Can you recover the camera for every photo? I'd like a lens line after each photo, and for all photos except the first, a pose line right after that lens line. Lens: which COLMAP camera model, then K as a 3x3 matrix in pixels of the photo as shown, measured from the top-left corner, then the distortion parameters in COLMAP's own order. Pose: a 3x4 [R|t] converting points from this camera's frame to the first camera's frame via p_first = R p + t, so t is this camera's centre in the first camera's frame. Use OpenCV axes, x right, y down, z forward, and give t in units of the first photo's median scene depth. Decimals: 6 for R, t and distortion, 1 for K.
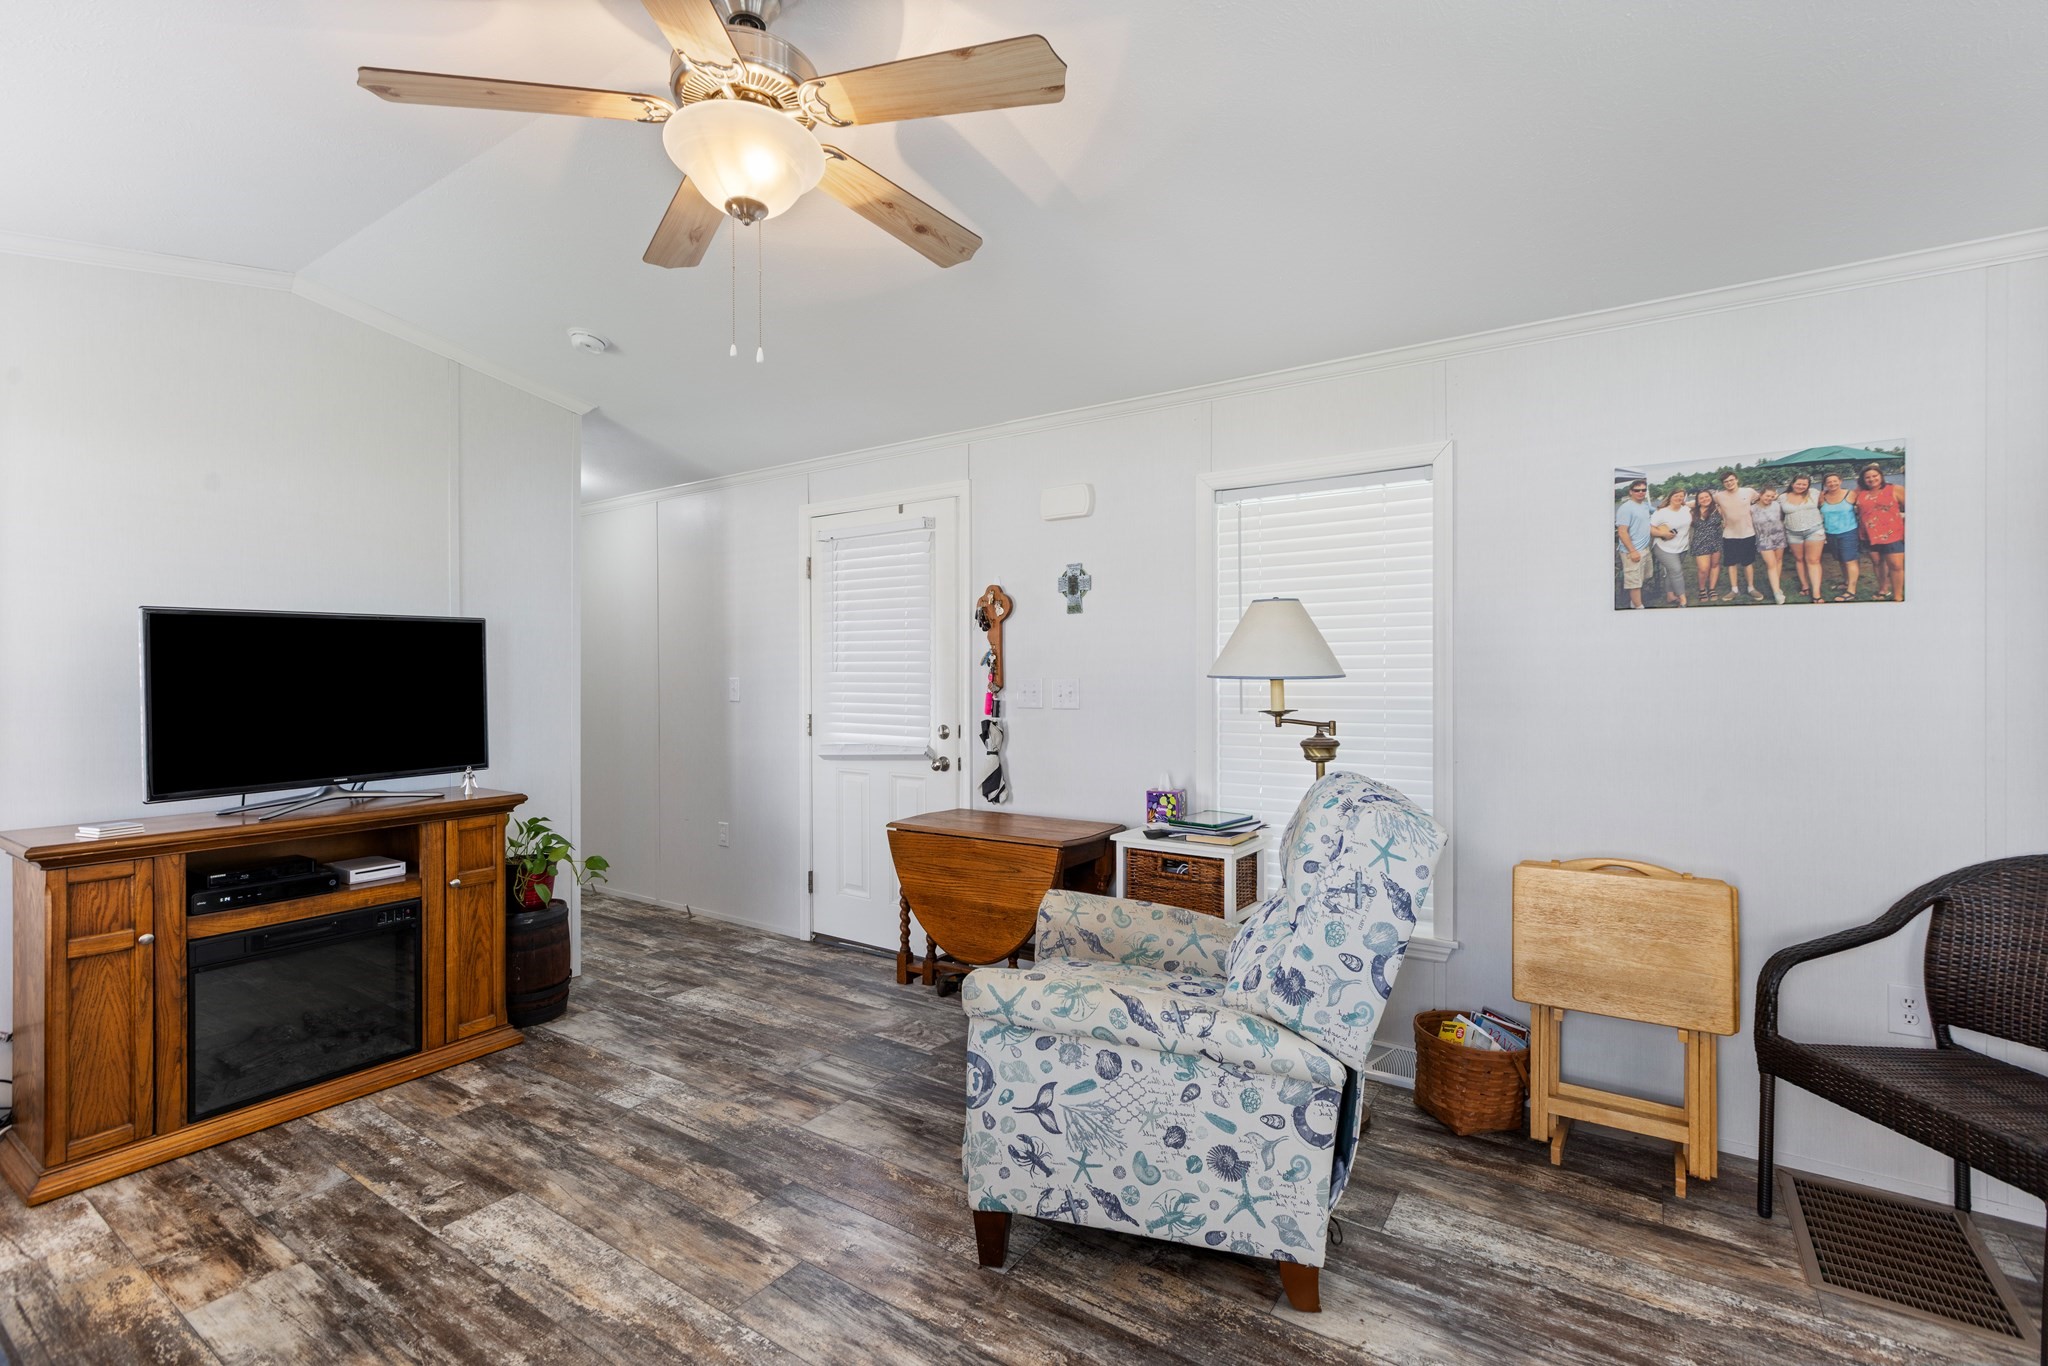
lens RADIAL K [[918.8, 0, 1015.3], [0, 918.8, 674.4], [0, 0, 1]] dist [0.005061, -0.001126]
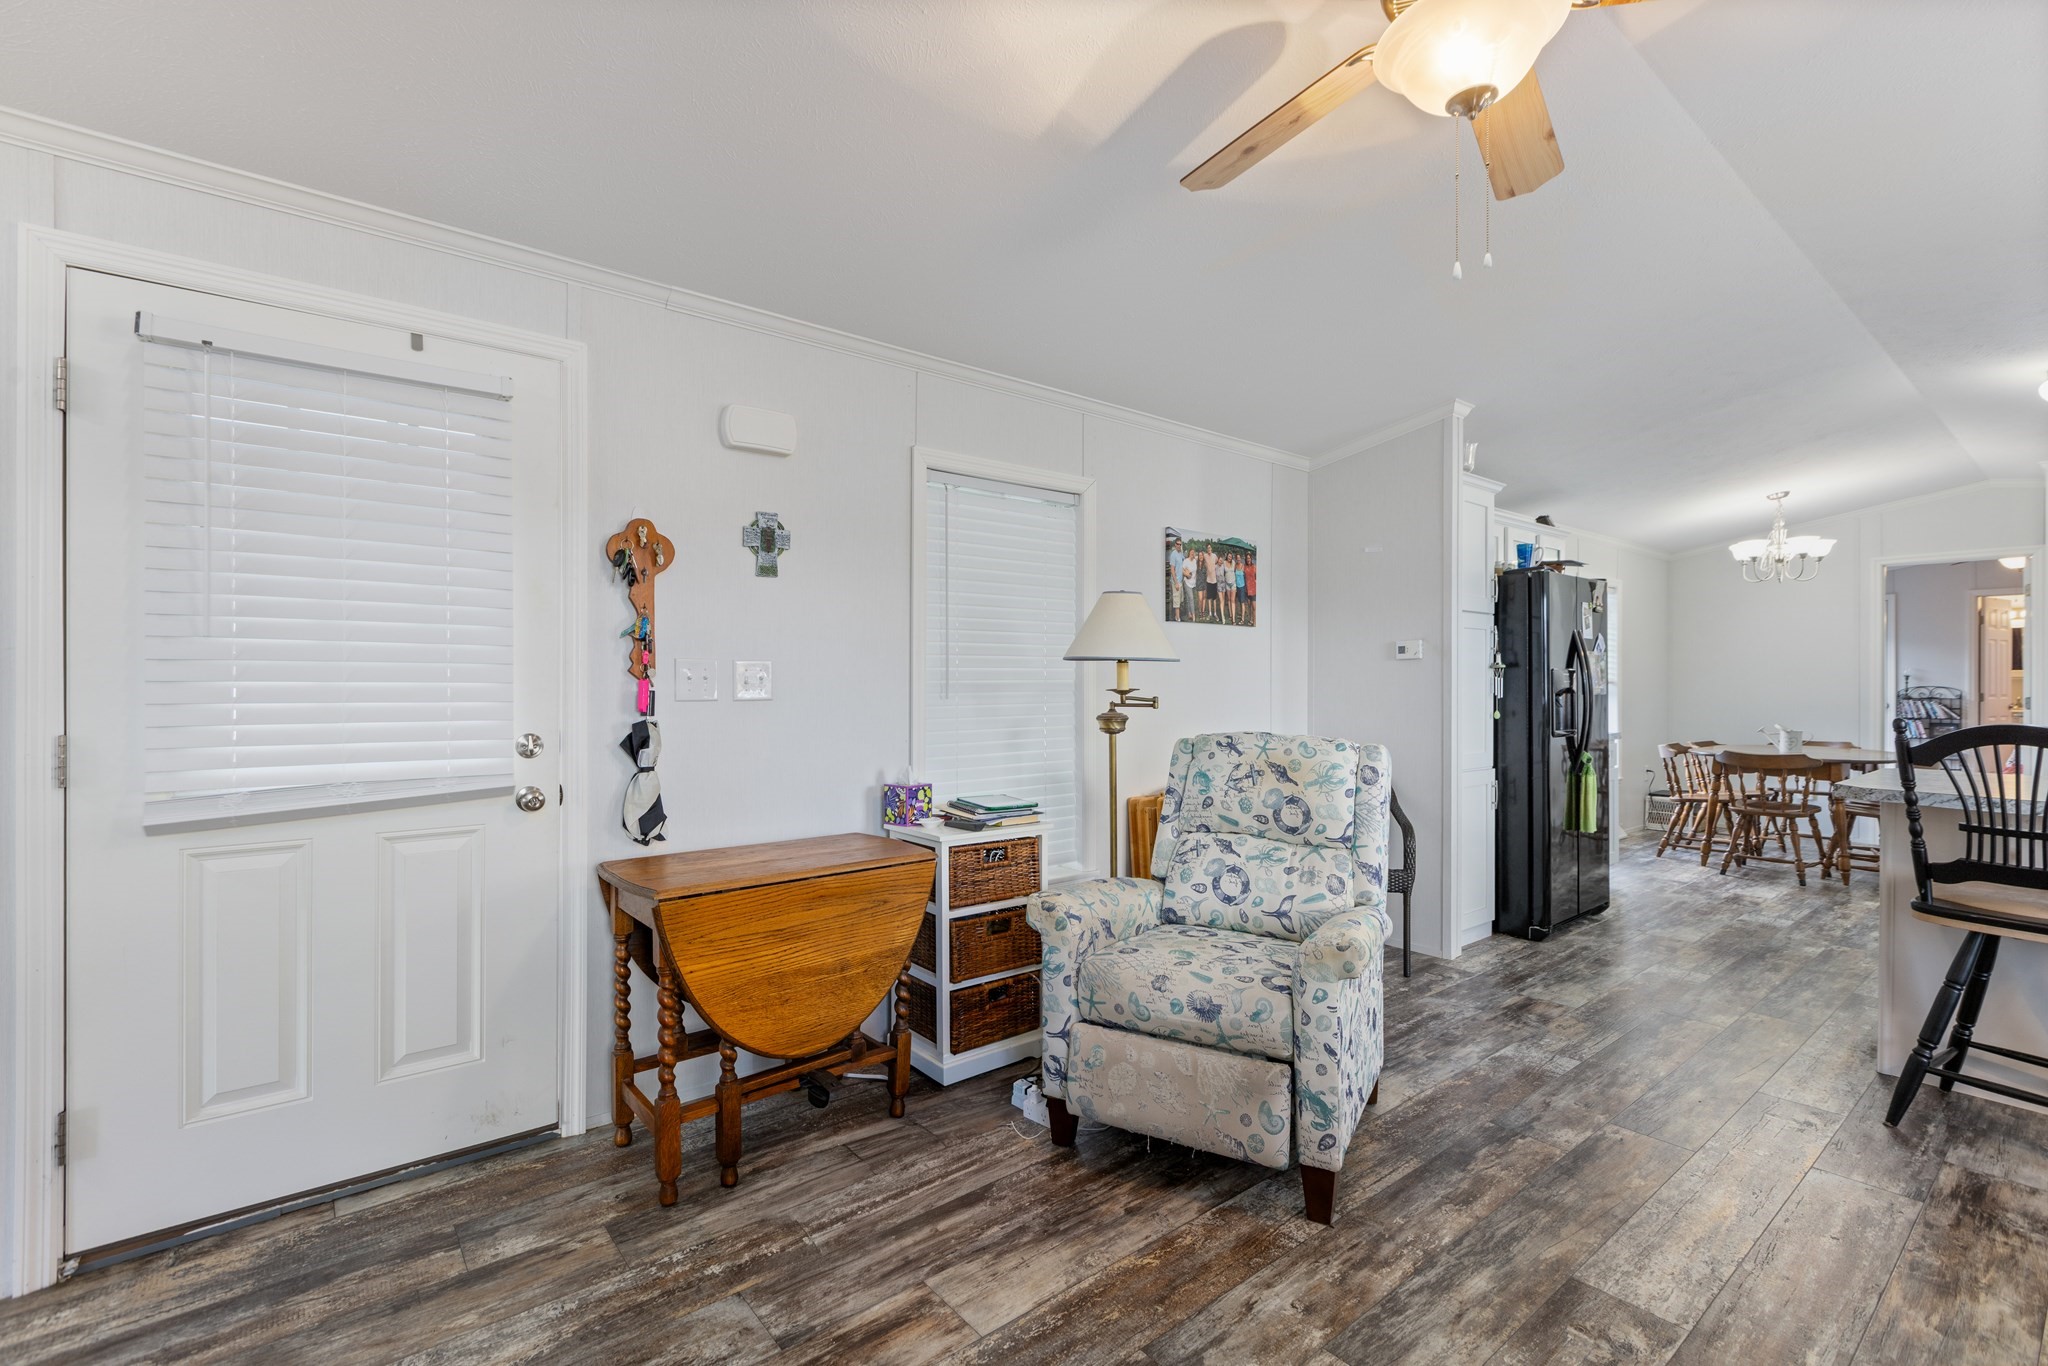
lens RADIAL K [[918.8, 0, 1027.7], [0, 918.8, 679.3], [0, 0, 1]] dist [0.005061, -0.001126]
pose [[0.286915, 0.005412, 0.957941, -0.875609], [-0.000168, 0.999984, -0.005599, 0.034865], [-0.957956, 0.001445, 0.286912, 0.808476]]
